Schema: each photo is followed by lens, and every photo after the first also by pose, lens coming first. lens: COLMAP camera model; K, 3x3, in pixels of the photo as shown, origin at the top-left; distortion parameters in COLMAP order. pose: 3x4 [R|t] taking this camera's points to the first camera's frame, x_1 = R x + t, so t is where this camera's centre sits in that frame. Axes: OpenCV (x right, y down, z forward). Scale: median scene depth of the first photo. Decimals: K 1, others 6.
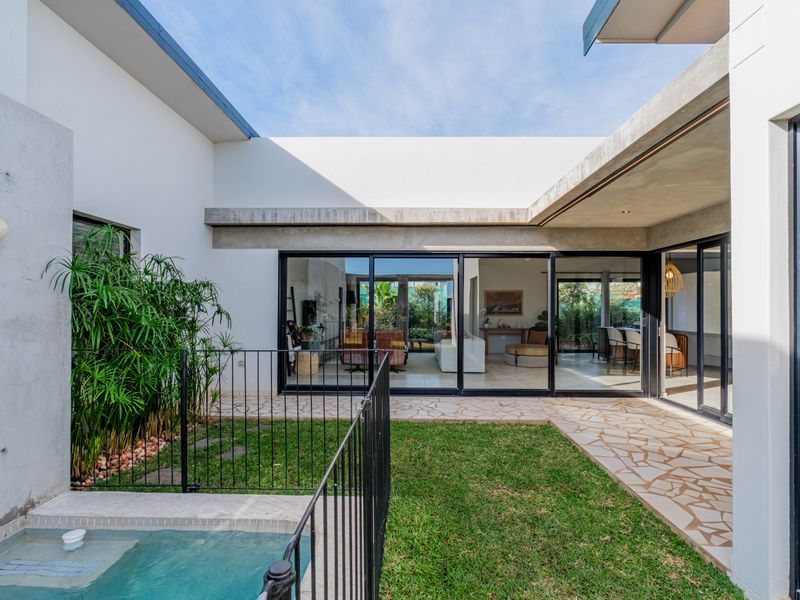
lens RADIAL K [[447.7, 0, 411.7], [0, 447.7, 306.9], [0, 0, 1]] dist [-0.005920, 0.000223]
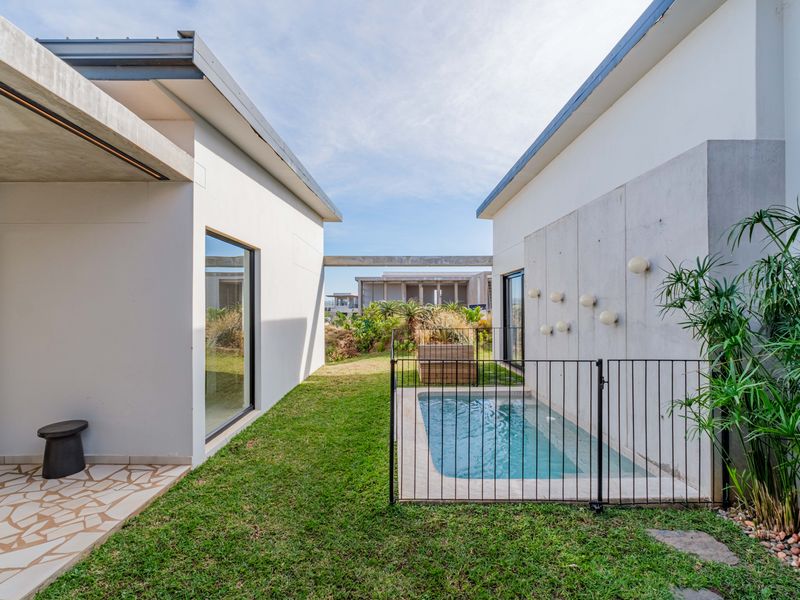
lens RADIAL K [[378.8, 0, 400.0], [0, 378.8, 300.0], [0, 0, 1]] dist [0.002791, 0.000100]
pose [[-0.999809, -0.001726, -0.019457, -0.049160], [-0.001375, 0.999836, -0.018035, -0.021401], [0.019485, -0.018005, -0.999648, 1.686583]]
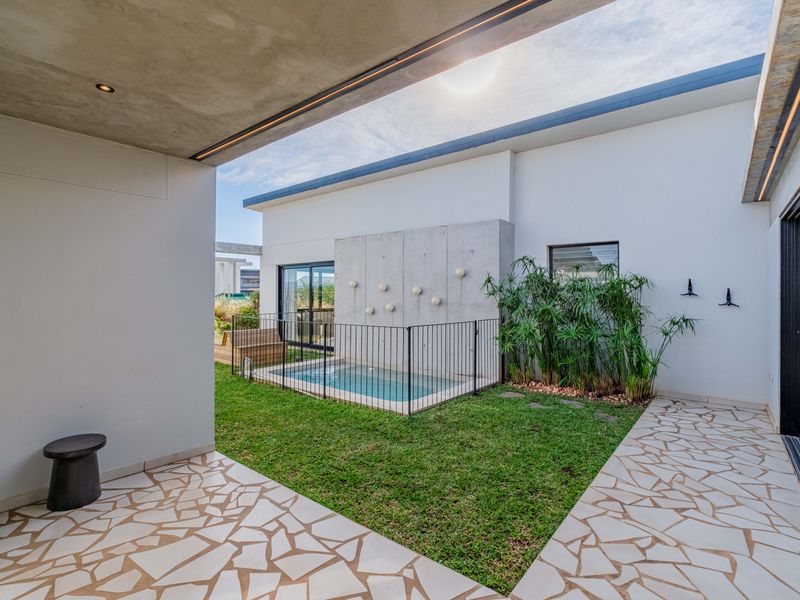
lens RADIAL K [[378.8, 0, 400.0], [0, 378.8, 300.0], [0, 0, 1]] dist [0.002791, 0.000100]
pose [[-0.649456, 0.007375, -0.760364, 0.921923], [-0.005404, 0.999883, 0.014314, -0.021673], [0.760380, 0.013406, -0.649340, 1.691585]]
